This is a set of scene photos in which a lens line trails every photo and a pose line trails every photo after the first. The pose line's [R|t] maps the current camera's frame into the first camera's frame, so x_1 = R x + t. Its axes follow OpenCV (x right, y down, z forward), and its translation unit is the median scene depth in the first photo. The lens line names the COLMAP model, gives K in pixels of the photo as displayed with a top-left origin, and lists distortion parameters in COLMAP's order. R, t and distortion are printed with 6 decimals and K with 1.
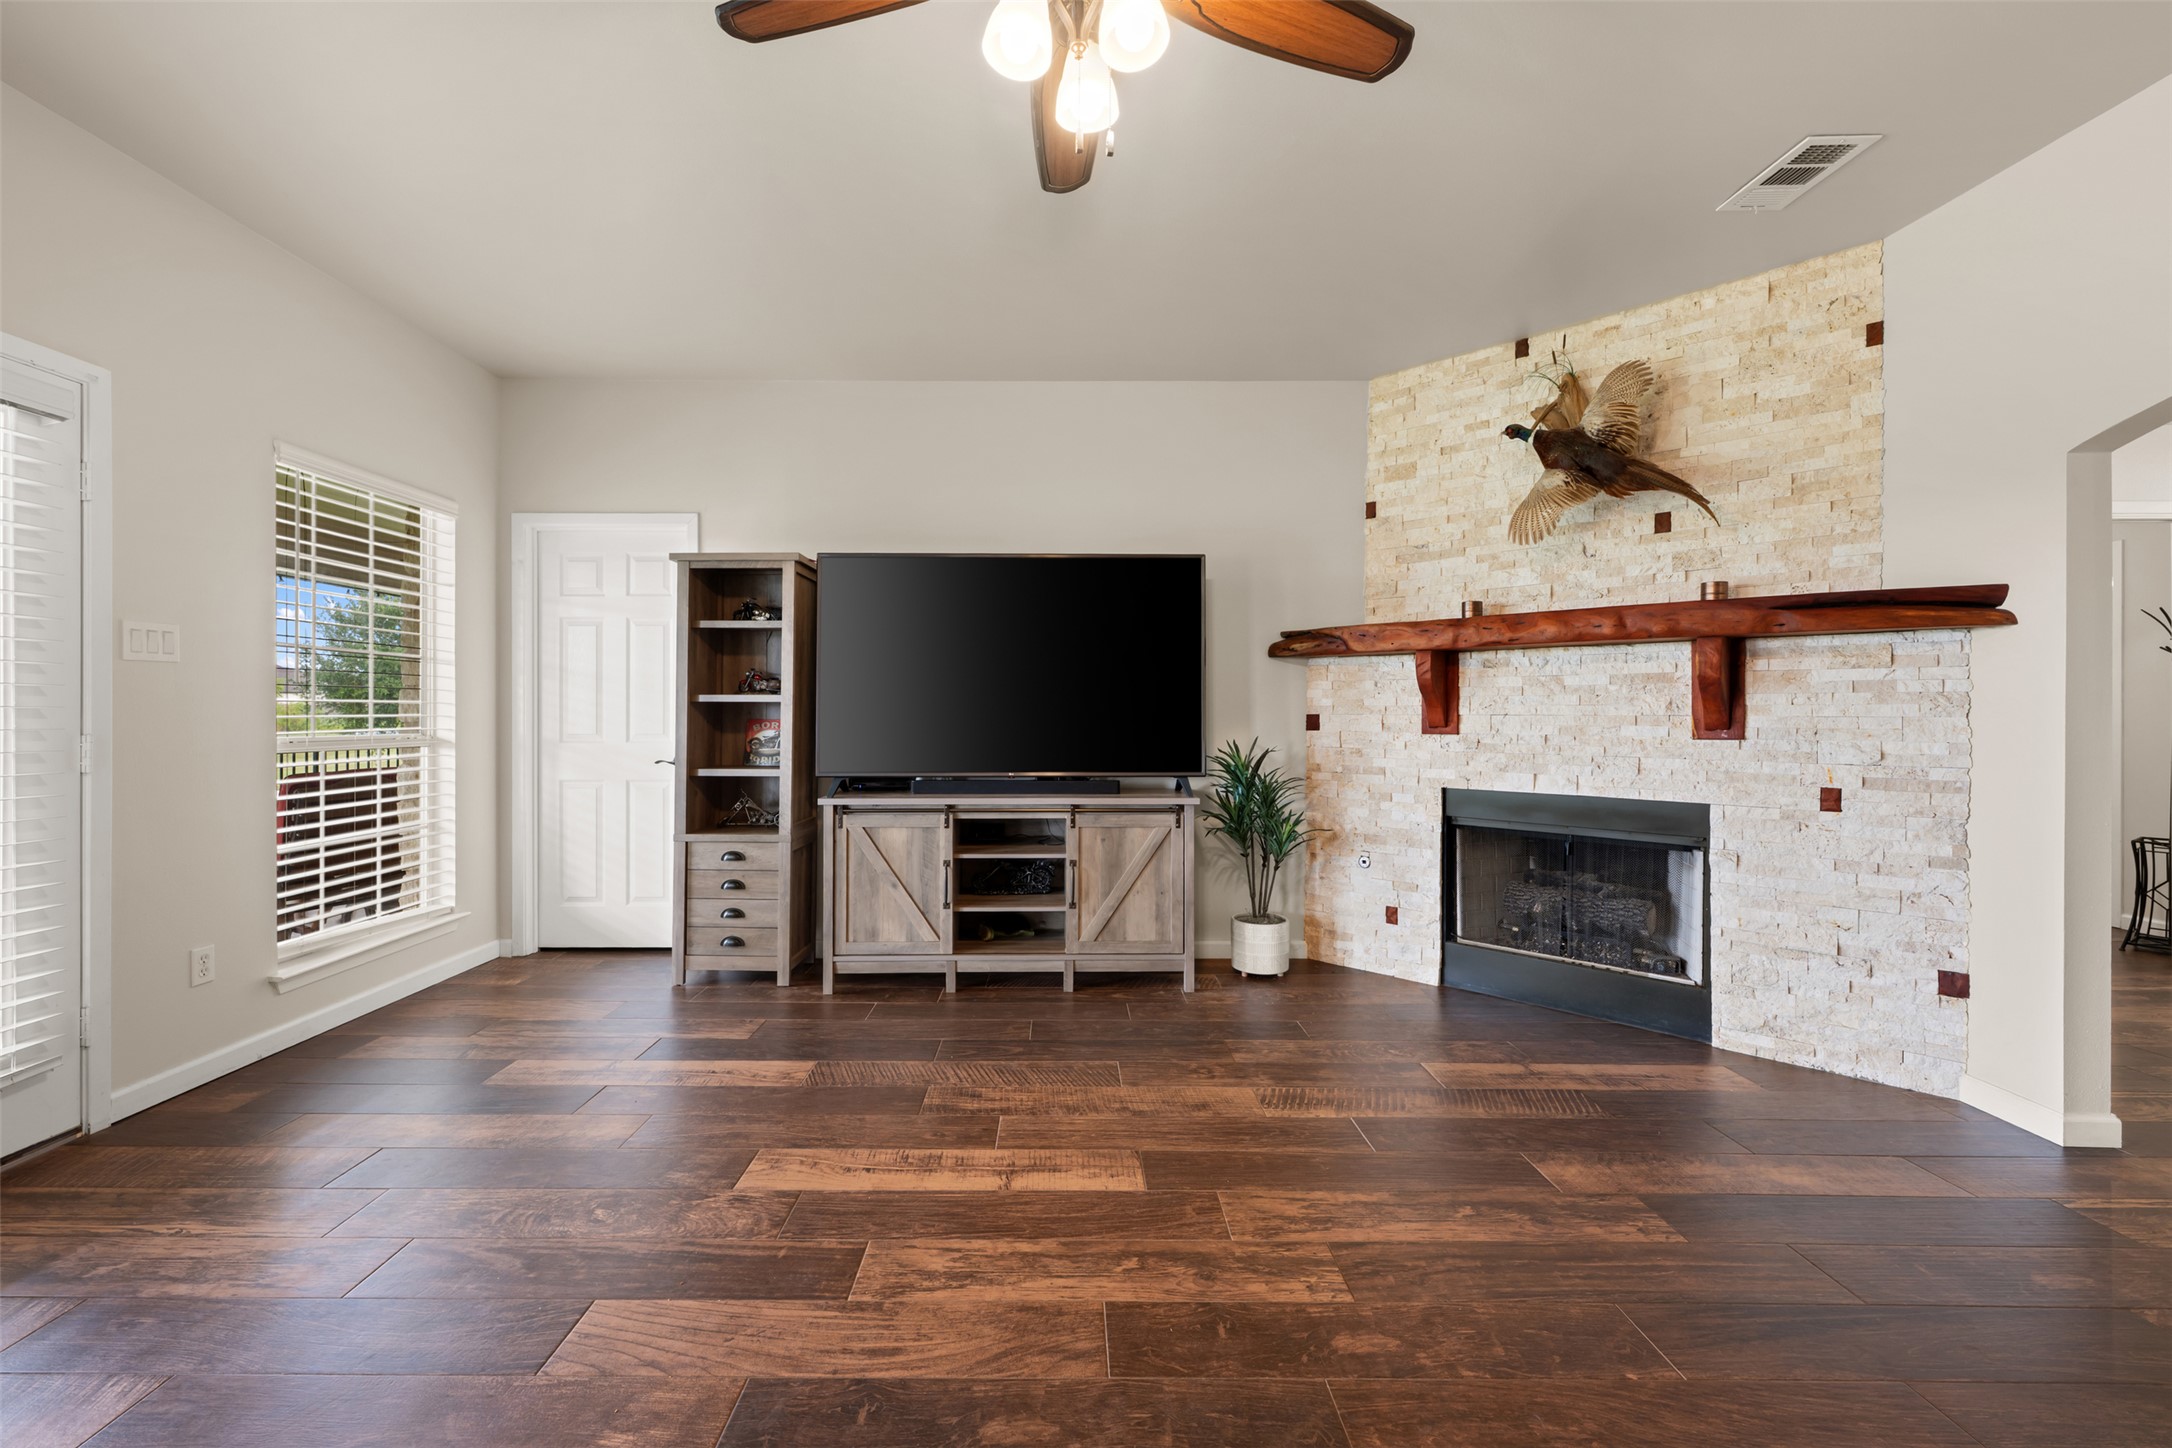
lens RADIAL K [[887.6, 0, 1055.8], [0, 887.6, 715.6], [0, 0, 1]] dist [-0.001809, -0.000062]
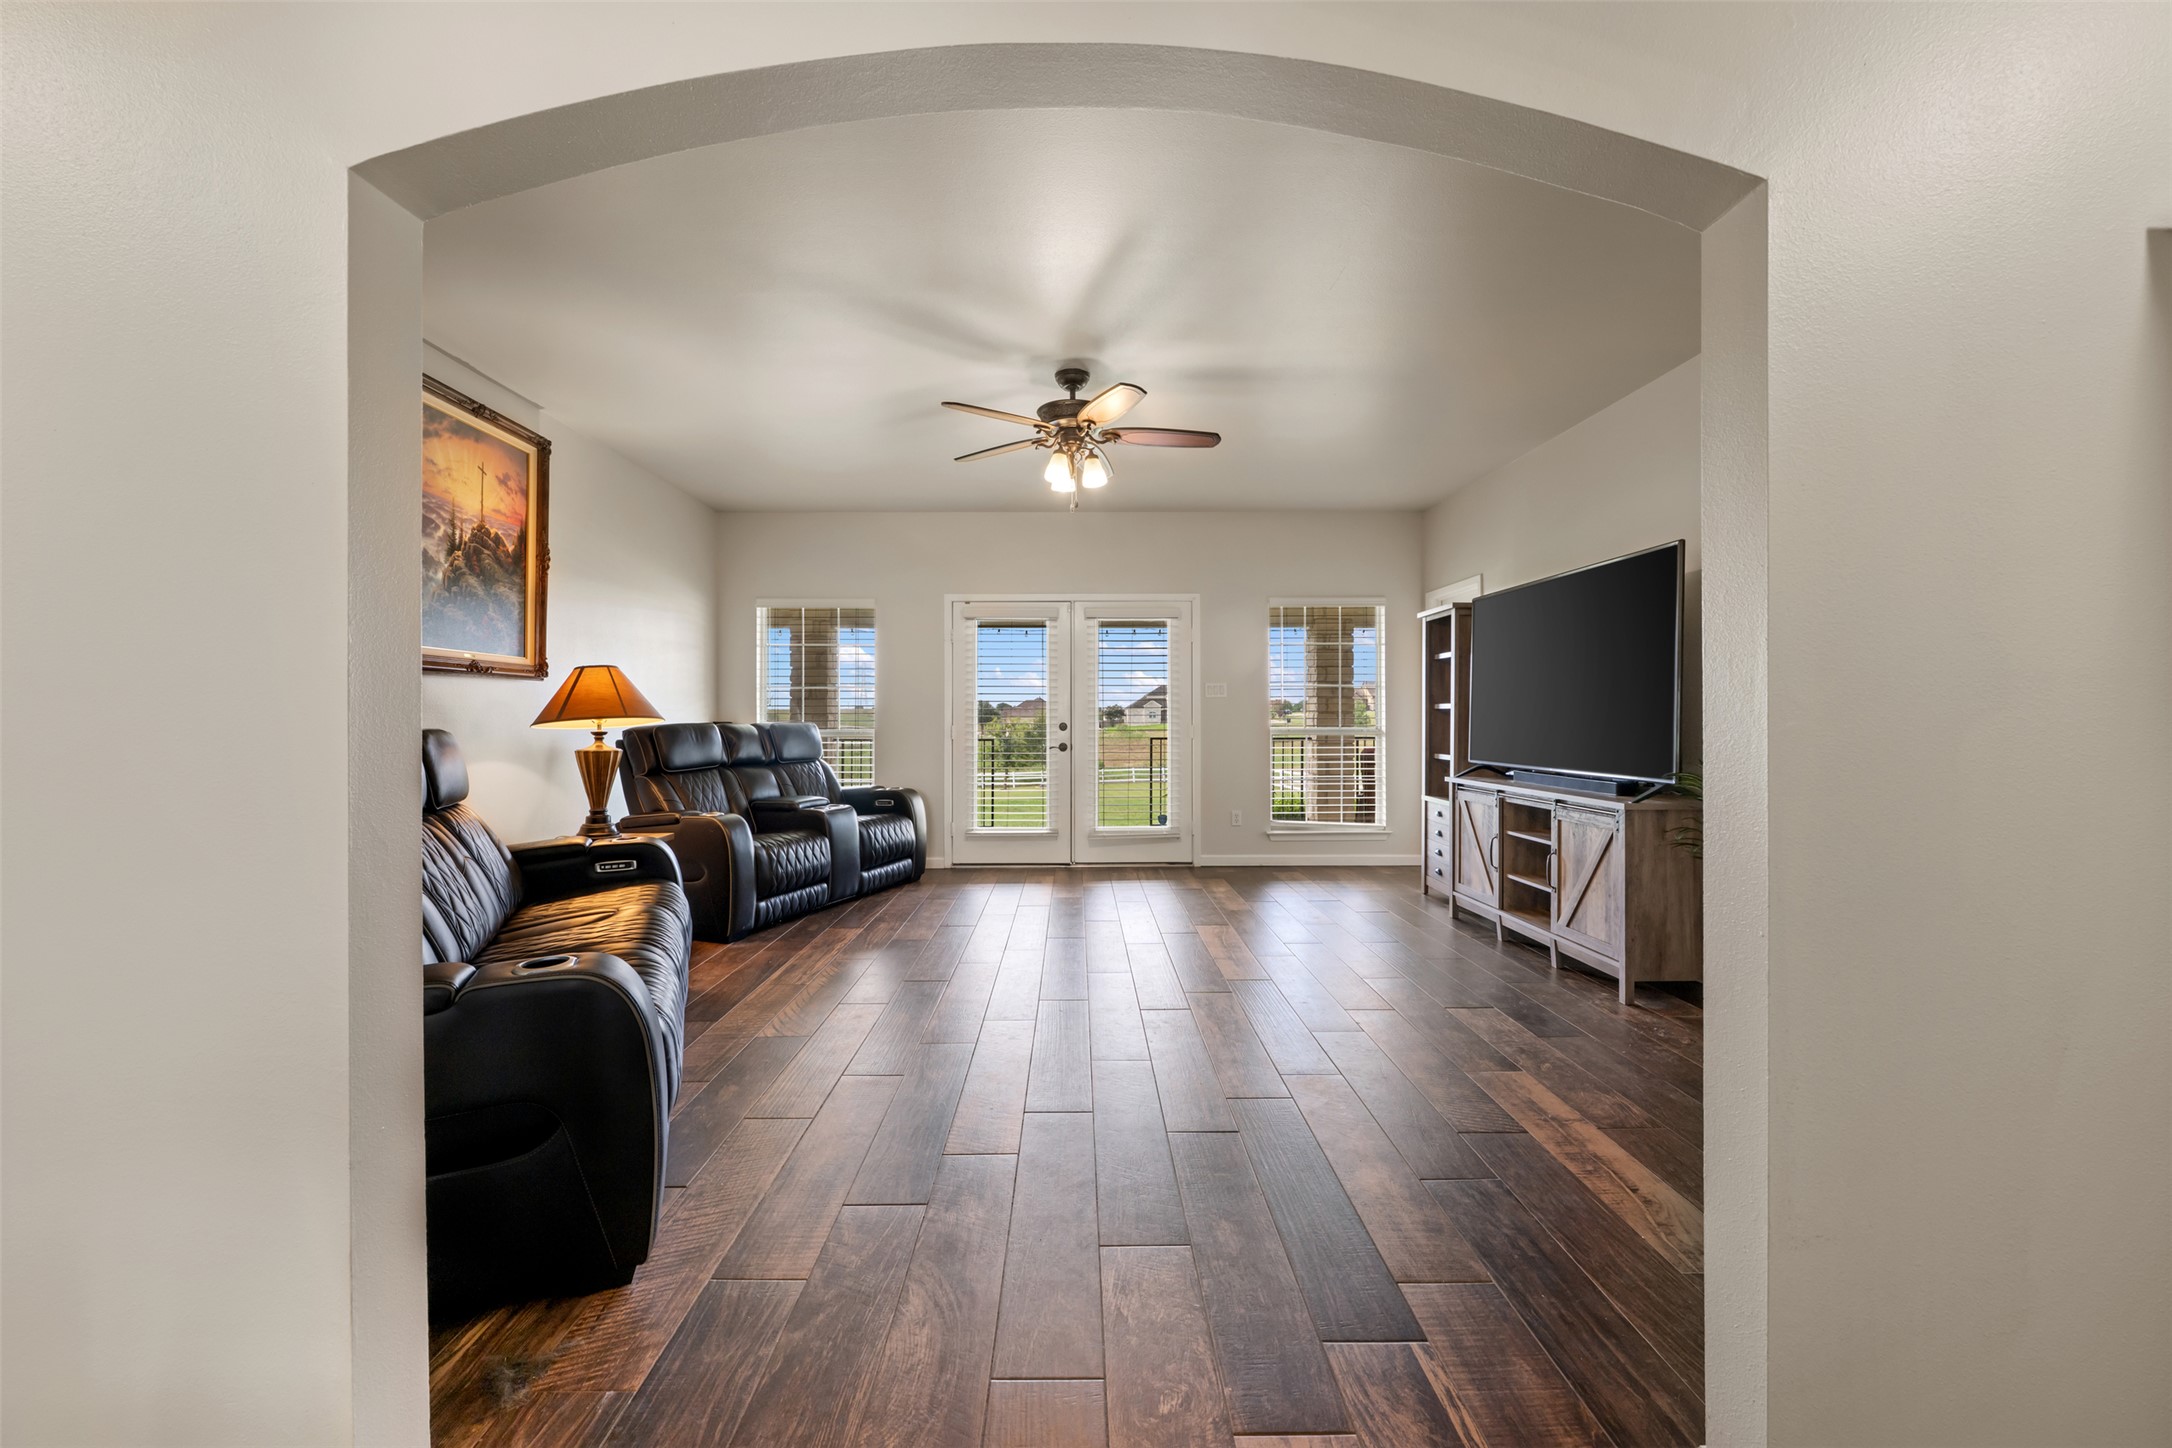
lens RADIAL K [[861.7, 0, 1084.2], [0, 861.7, 712.3], [0, 0, 1]] dist [-0.002761, 0.000232]
pose [[0.016679, -0.007279, -0.999834, 1.334648], [0.000003, 0.999974, -0.007280, 0.001509], [0.999861, 0.000119, 0.016679, 0.489302]]
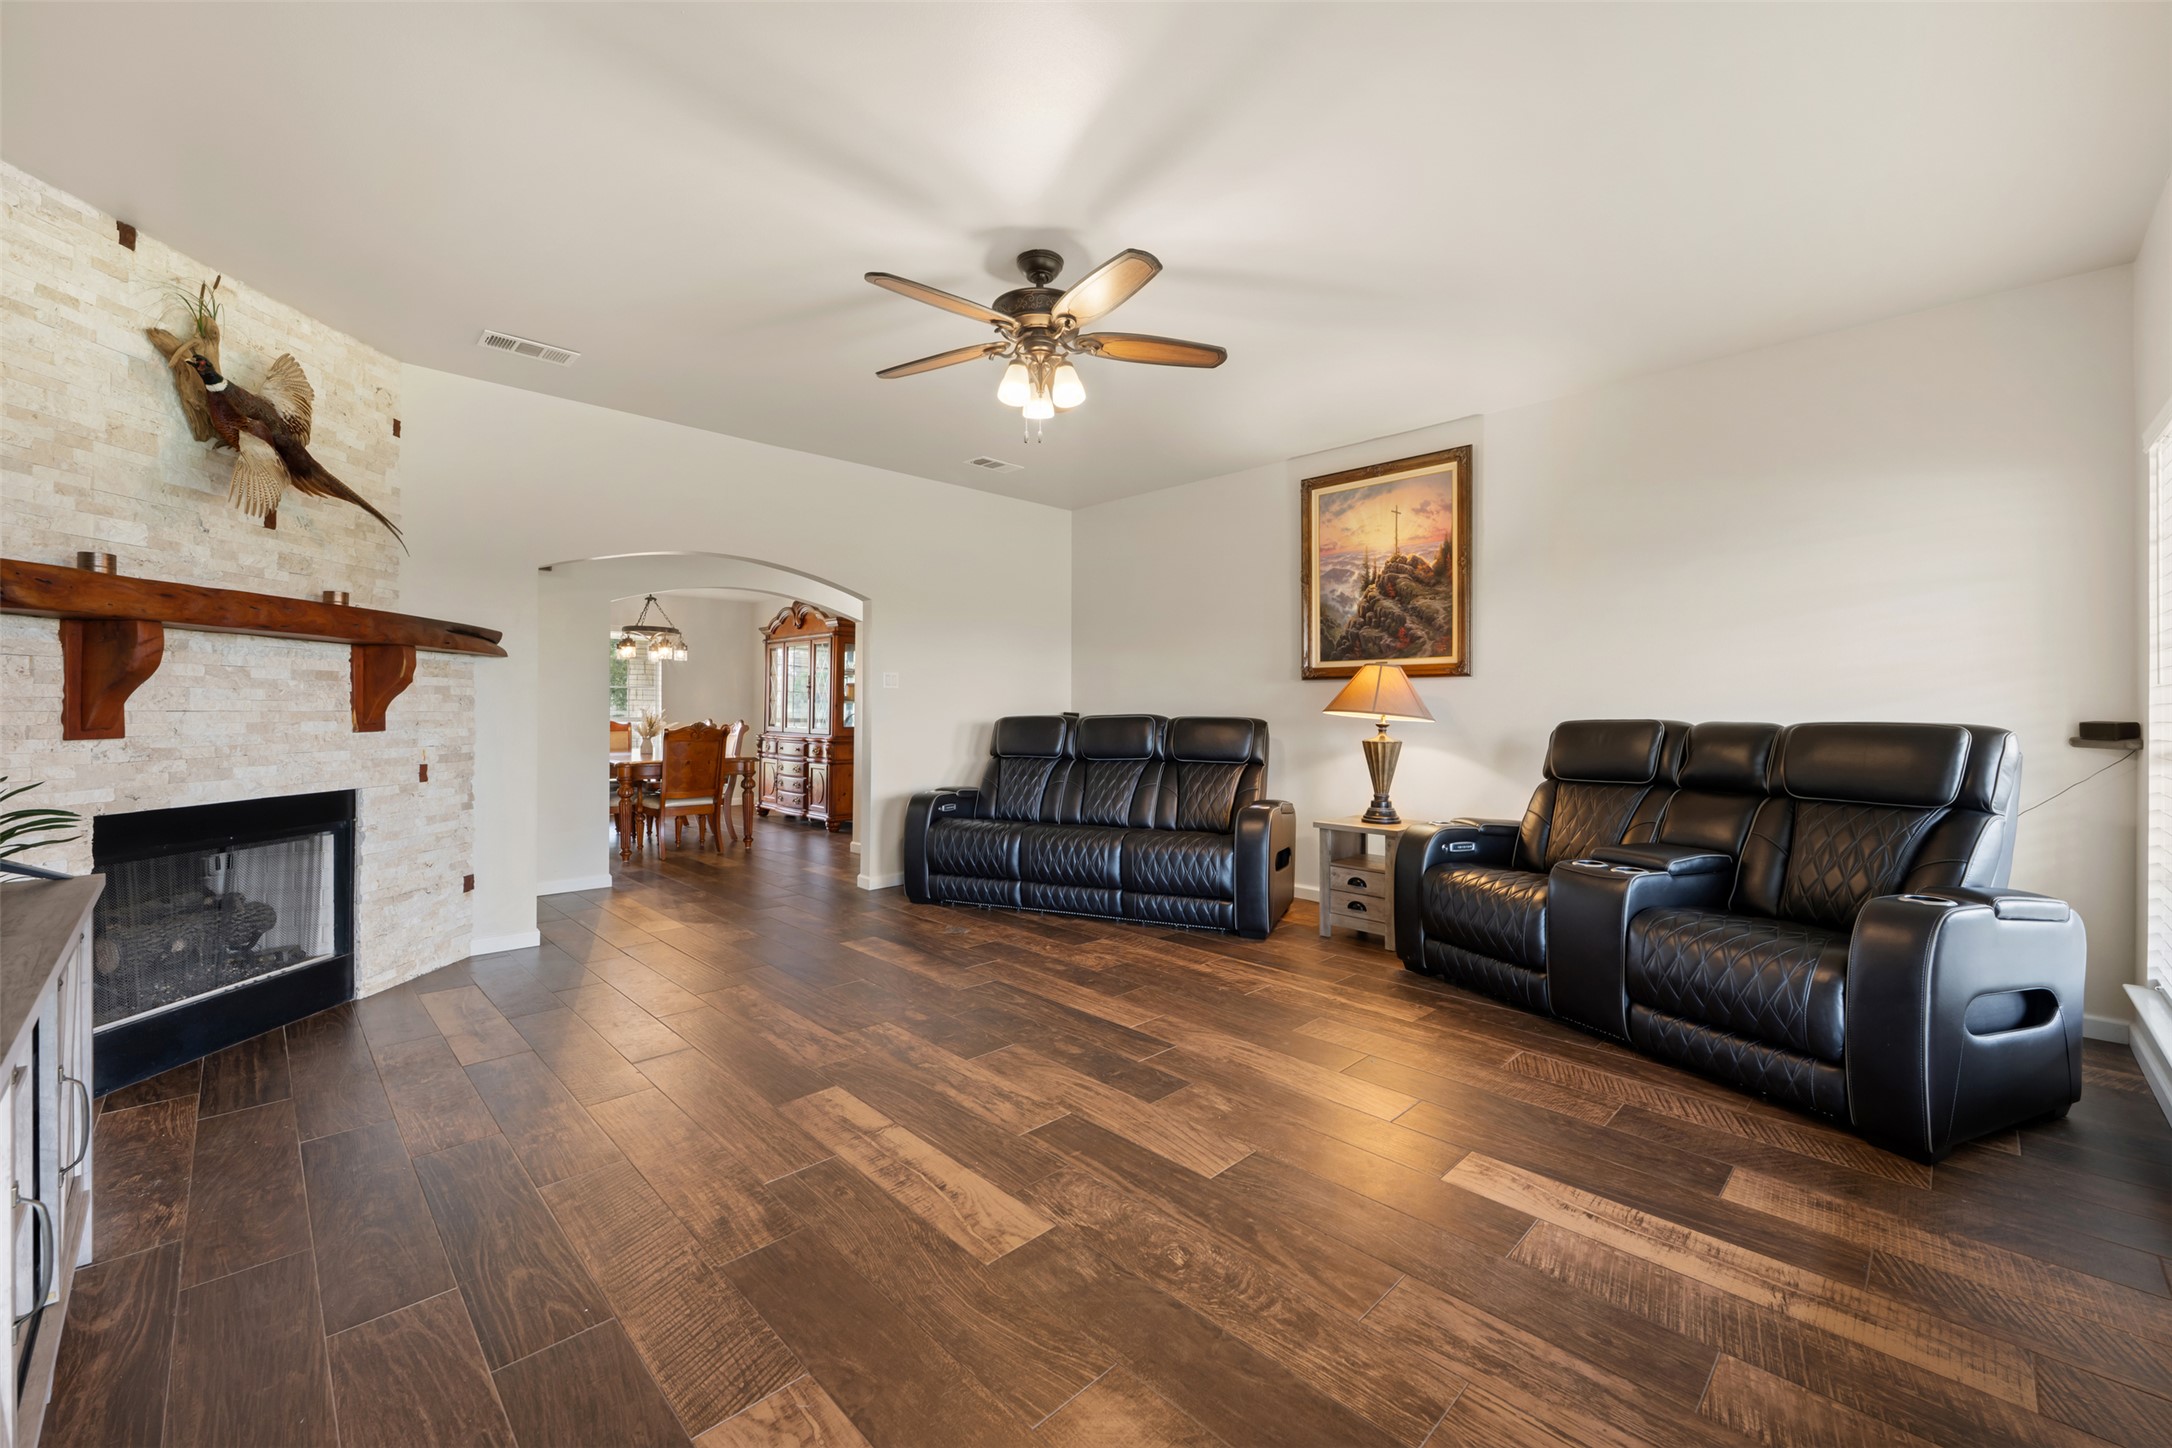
lens RADIAL K [[861.7, 0, 1084.2], [0, 861.7, 712.3], [0, 0, 1]] dist [-0.002761, 0.000232]
pose [[-0.701879, -0.005114, 0.712278, -0.736548], [-0.001427, 0.999982, 0.005774, -0.006333], [-0.712295, 0.003036, -0.701874, 1.158412]]
